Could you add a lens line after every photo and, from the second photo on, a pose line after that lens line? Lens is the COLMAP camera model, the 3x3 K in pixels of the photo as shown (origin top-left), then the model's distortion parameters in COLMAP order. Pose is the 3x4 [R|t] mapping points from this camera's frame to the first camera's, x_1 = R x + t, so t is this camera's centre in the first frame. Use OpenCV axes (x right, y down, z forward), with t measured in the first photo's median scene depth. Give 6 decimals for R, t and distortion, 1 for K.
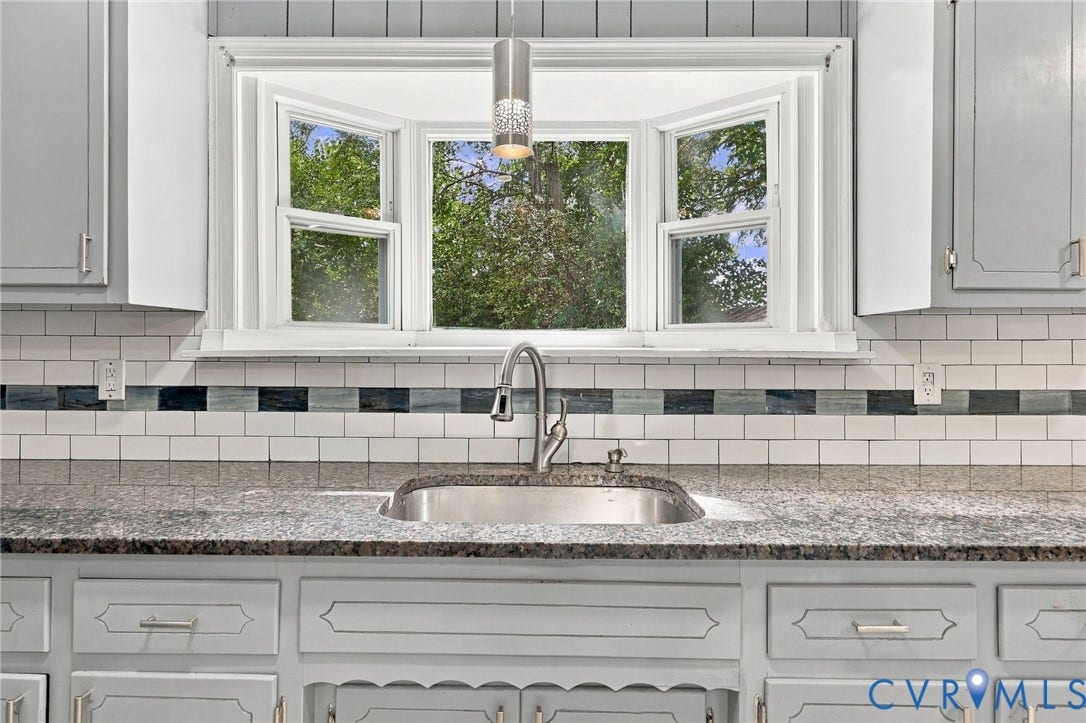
lens RADIAL K [[512.5, 0, 539.2], [0, 512.5, 347.5], [0, 0, 1]] dist [0.002547, 0.000572]
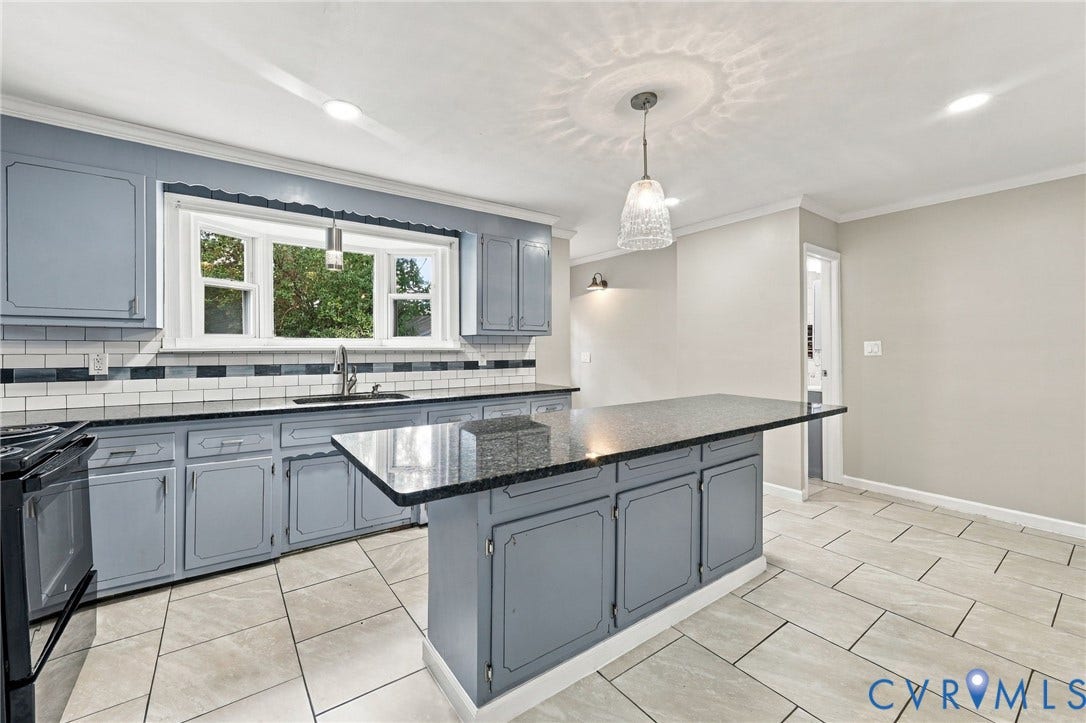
lens RADIAL K [[438.0, 0, 533.9], [0, 438.0, 353.4], [0, 0, 1]] dist [-0.001398, 0.000791]
pose [[0.816537, -0.010036, 0.577205, -0.457266], [-0.002468, 0.999779, 0.020875, -0.013640], [-0.577287, -0.018470, 0.816332, -1.229667]]
